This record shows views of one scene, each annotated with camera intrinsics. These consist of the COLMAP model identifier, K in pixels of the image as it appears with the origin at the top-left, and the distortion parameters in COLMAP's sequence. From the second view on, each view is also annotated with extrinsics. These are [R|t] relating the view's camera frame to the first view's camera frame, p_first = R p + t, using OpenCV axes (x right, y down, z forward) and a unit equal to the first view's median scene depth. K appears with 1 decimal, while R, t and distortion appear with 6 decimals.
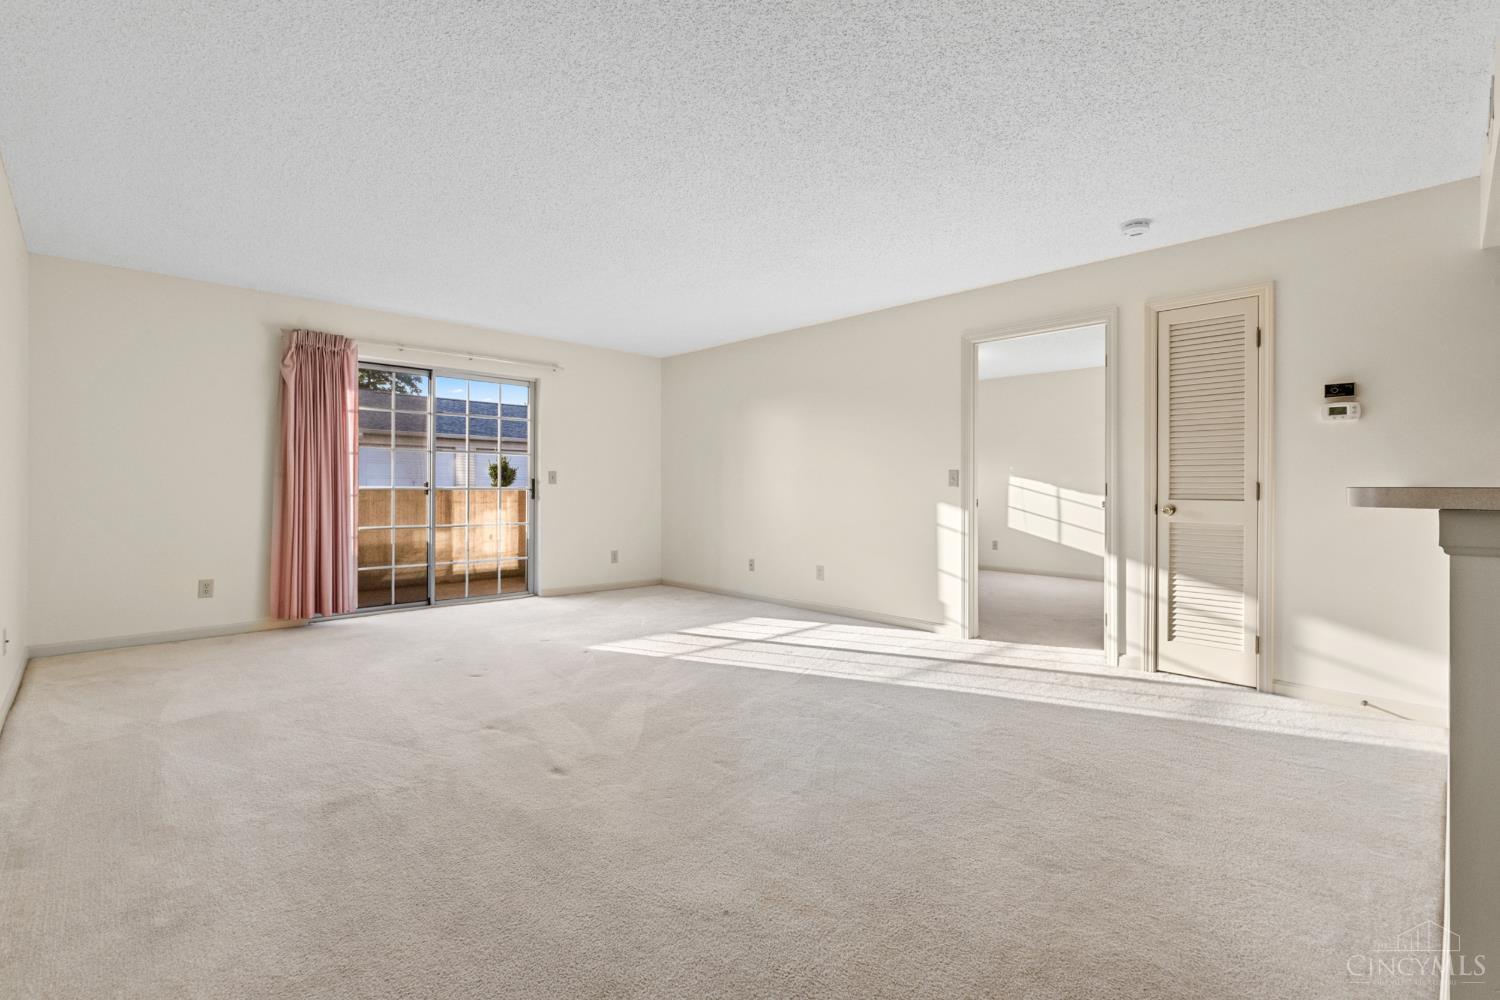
lens RADIAL K [[673.2, 0, 744.7], [0, 673.2, 488.7], [0, 0, 1]] dist [0.005529, -0.000558]
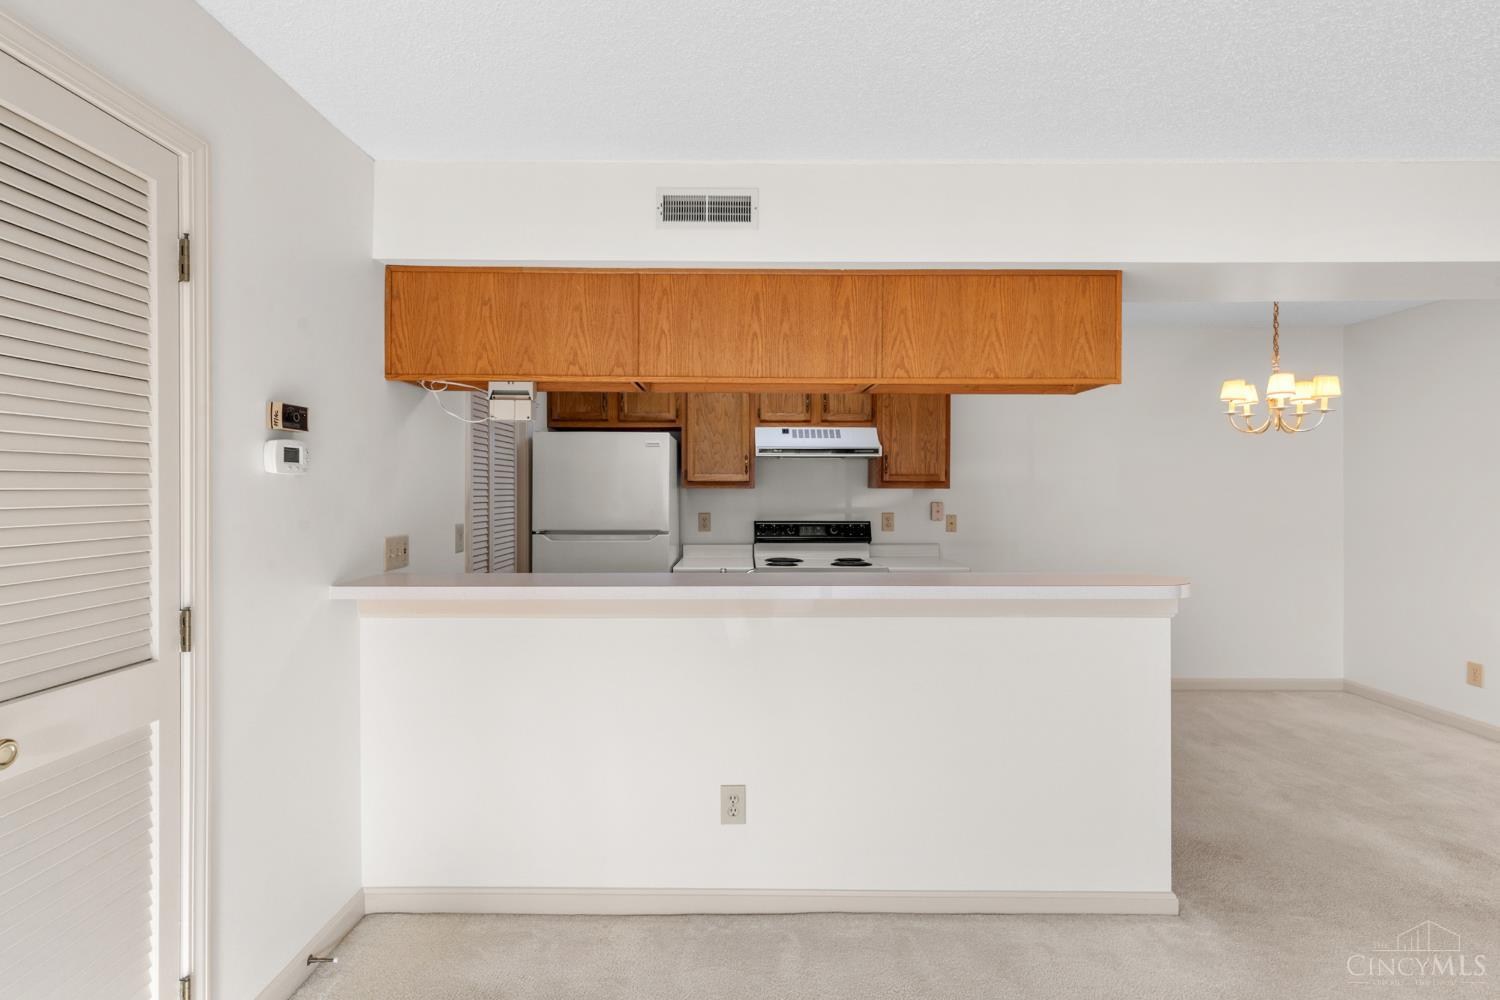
lens RADIAL K [[673.2, 0, 736.3], [0, 673.2, 489.3], [0, 0, 1]] dist [0.005529, -0.000558]
pose [[-0.714727, -0.007989, 0.699358, 0.227353], [-0.003626, 0.999964, 0.007718, -0.085486], [-0.699394, 0.002981, -0.714730, 1.045378]]
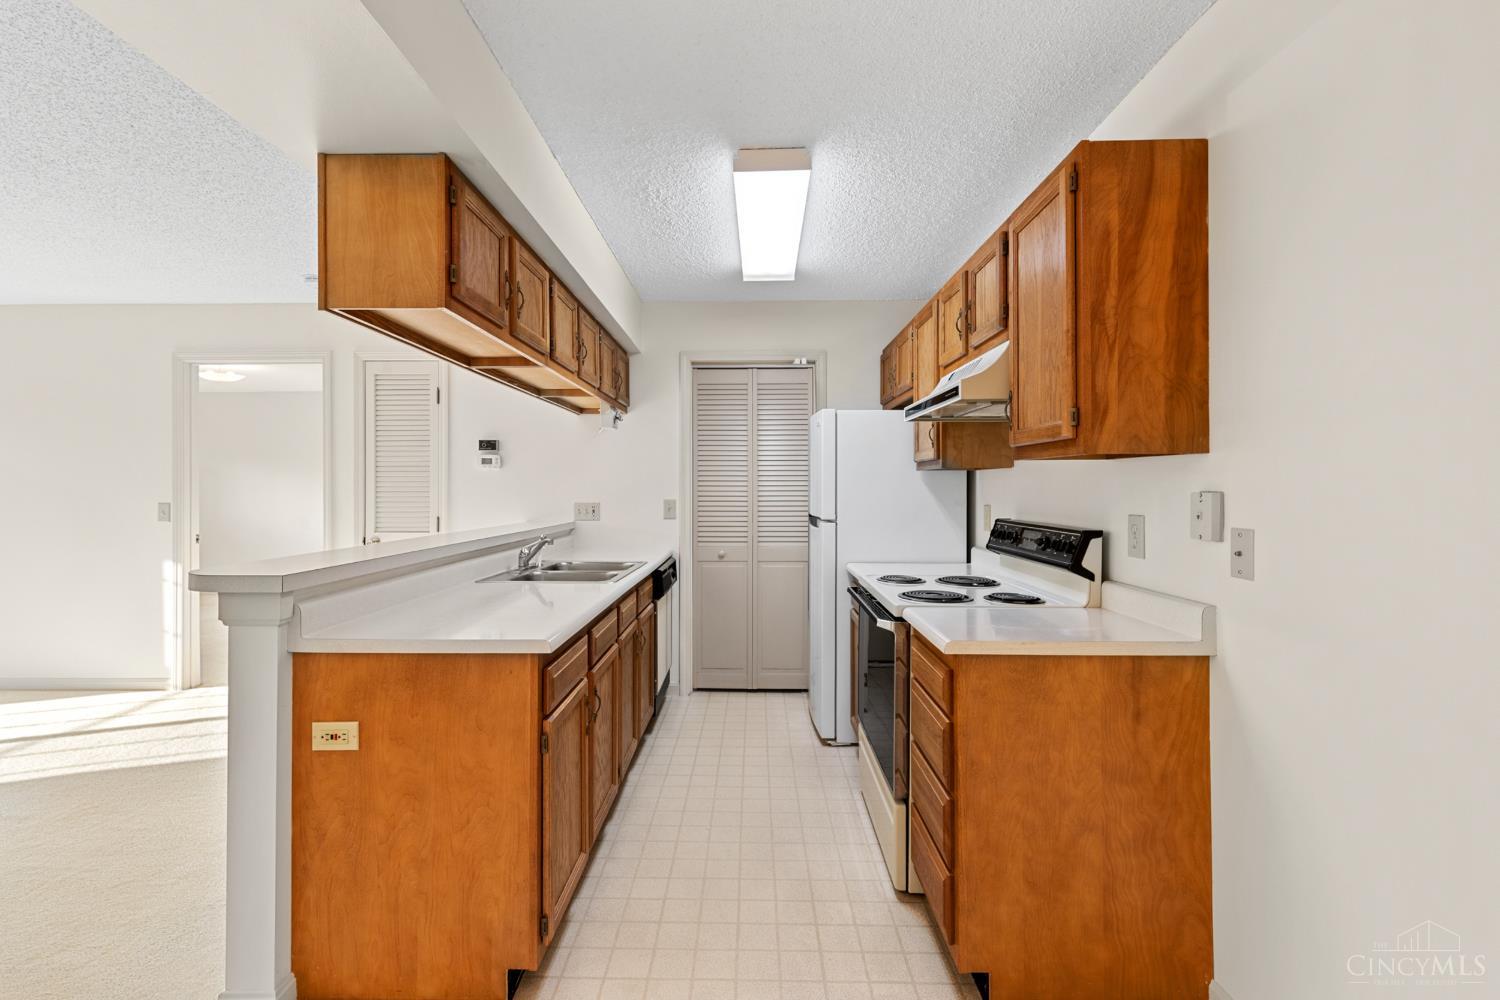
lens RADIAL K [[673.2, 0, 744.2], [0, 673.2, 486.2], [0, 0, 1]] dist [0.005529, -0.000558]
pose [[0.703848, -0.005060, 0.710333, 0.288893], [0.007599, 0.999971, -0.000407, -0.058295], [-0.710310, 0.005684, 0.703866, -0.223401]]
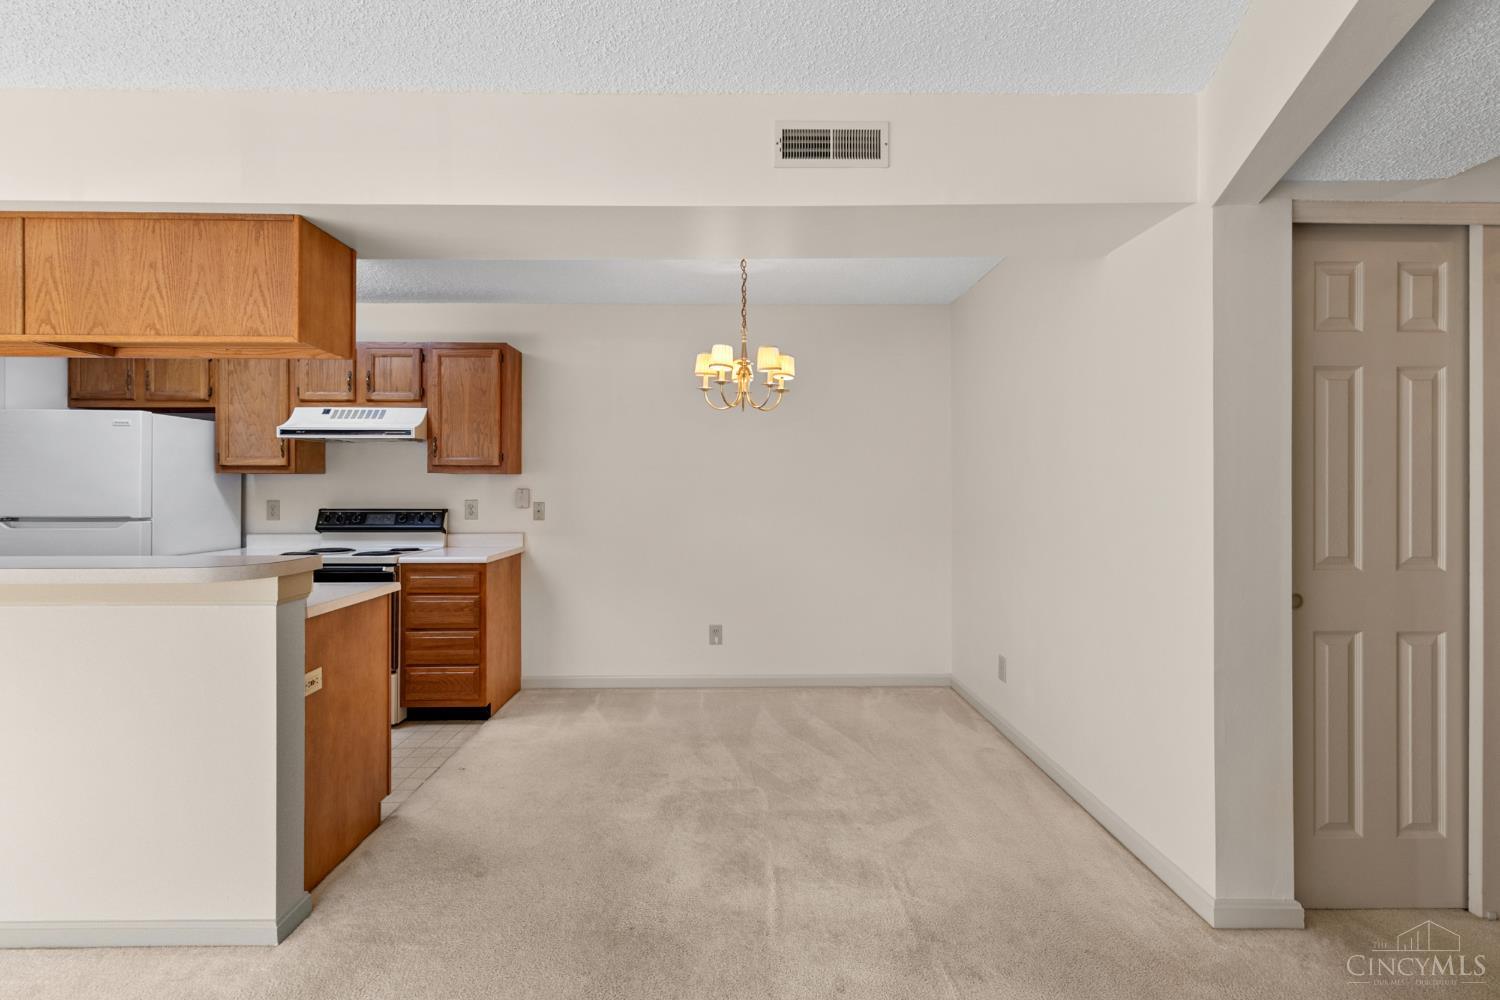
lens RADIAL K [[673.2, 0, 744.3], [0, 673.2, 482.7], [0, 0, 1]] dist [0.005529, -0.000558]
pose [[-0.723666, -0.002537, 0.690145, -0.262236], [-0.002702, 0.999996, 0.000844, -0.064941], [-0.690145, -0.001254, -0.723670, 0.468248]]
